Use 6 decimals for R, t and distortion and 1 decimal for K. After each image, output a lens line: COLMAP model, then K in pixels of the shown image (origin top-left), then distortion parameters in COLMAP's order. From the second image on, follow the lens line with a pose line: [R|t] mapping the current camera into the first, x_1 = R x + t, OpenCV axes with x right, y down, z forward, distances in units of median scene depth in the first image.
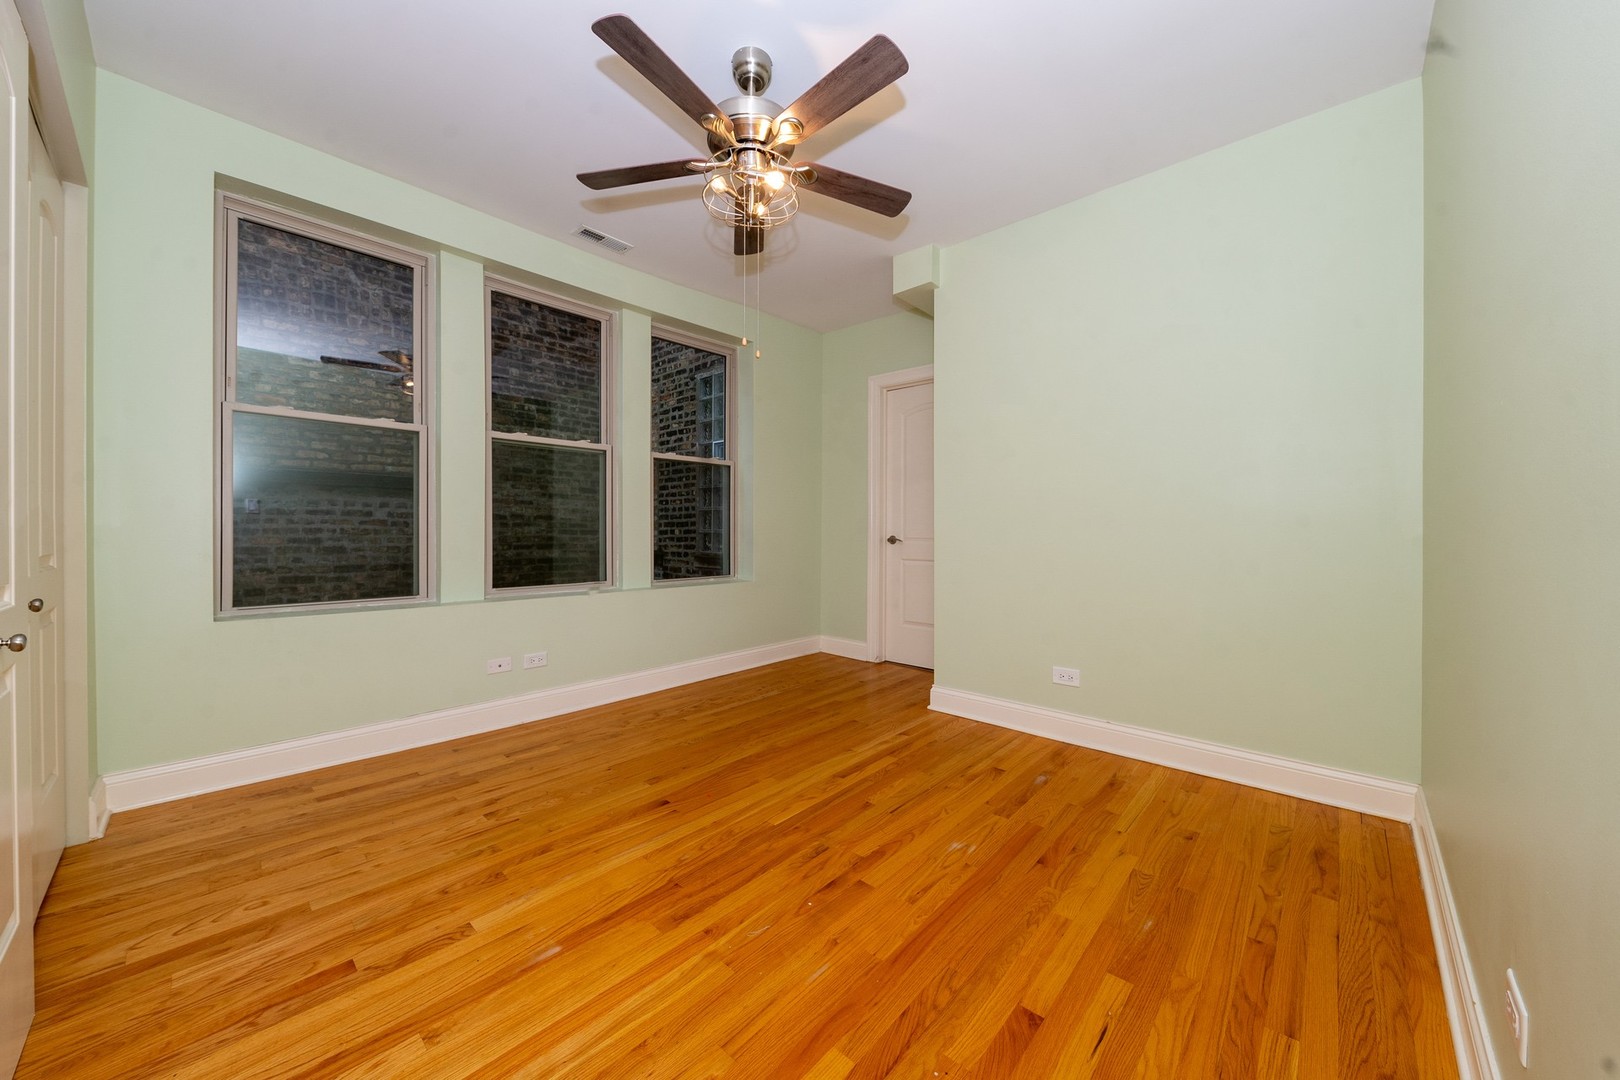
lens RADIAL K [[578.5, 0, 810.7], [0, 578.5, 527.2], [0, 0, 1]] dist [-0.027264, -0.000032]
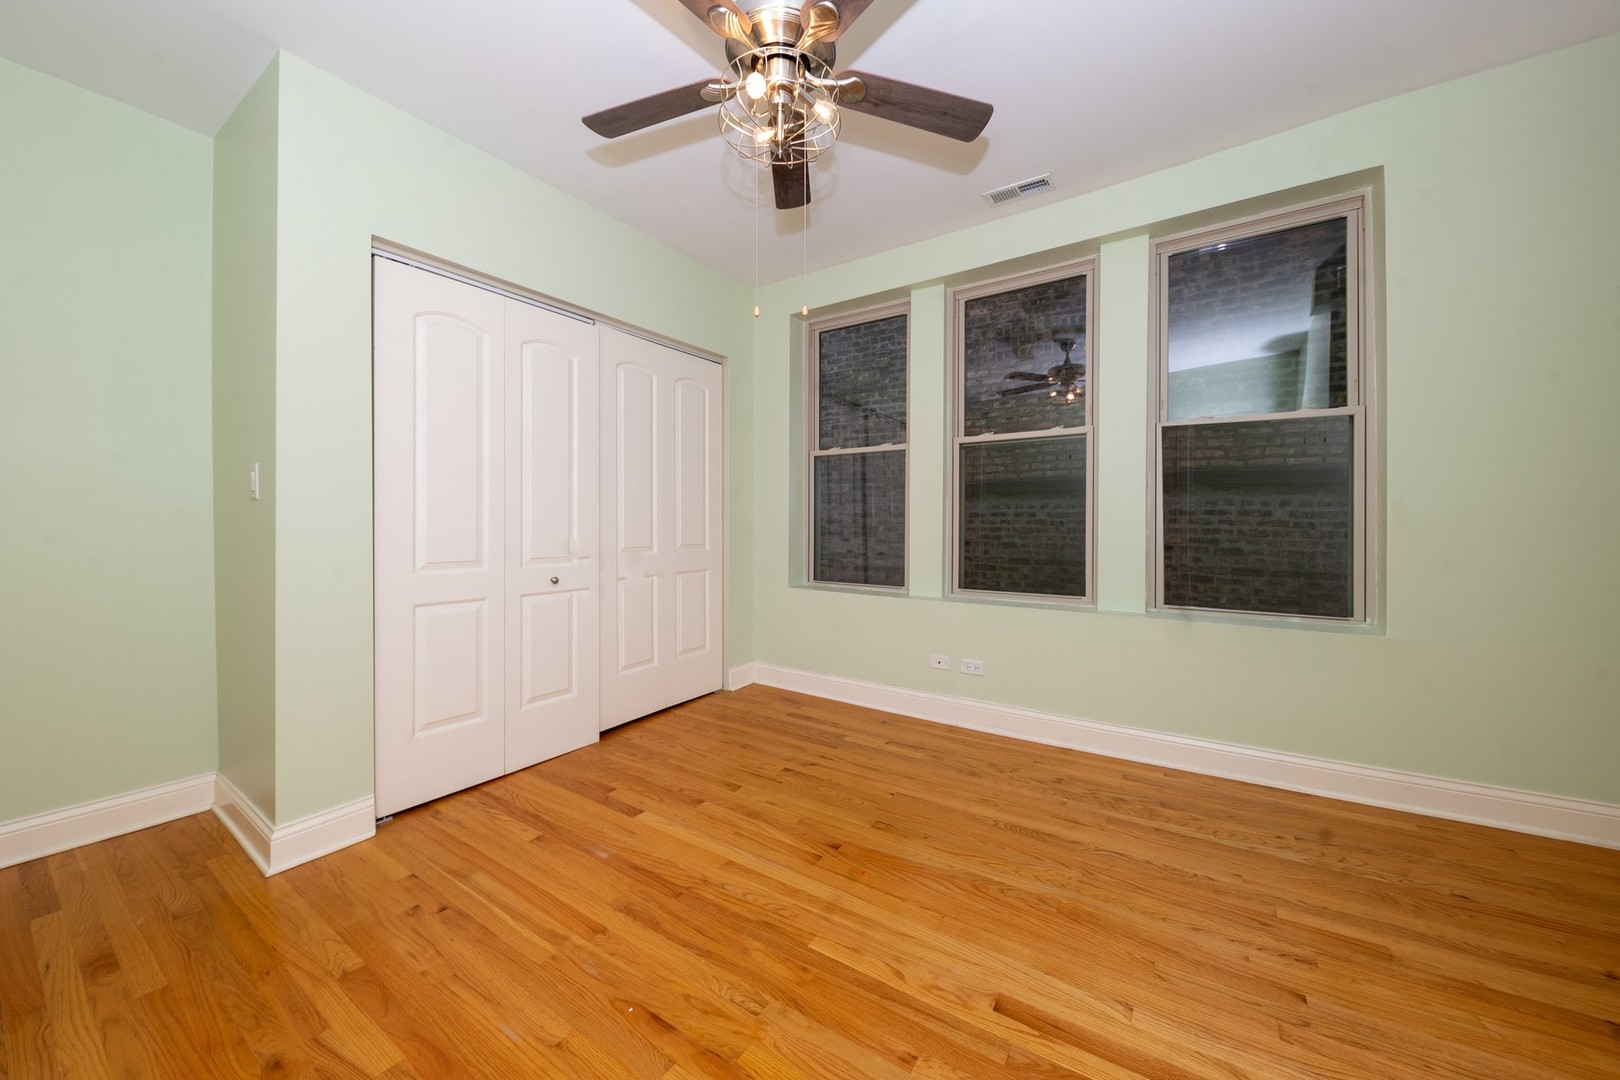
lens RADIAL K [[573.3, 0, 811.8], [0, 573.3, 494.2], [0, 0, 1]] dist [-0.015554, -0.000077]
pose [[0.161145, -0.051190, -0.985602, 0.457028], [-0.008101, 0.998552, -0.053187, -0.000426], [0.986897, 0.016555, 0.160497, 0.612975]]
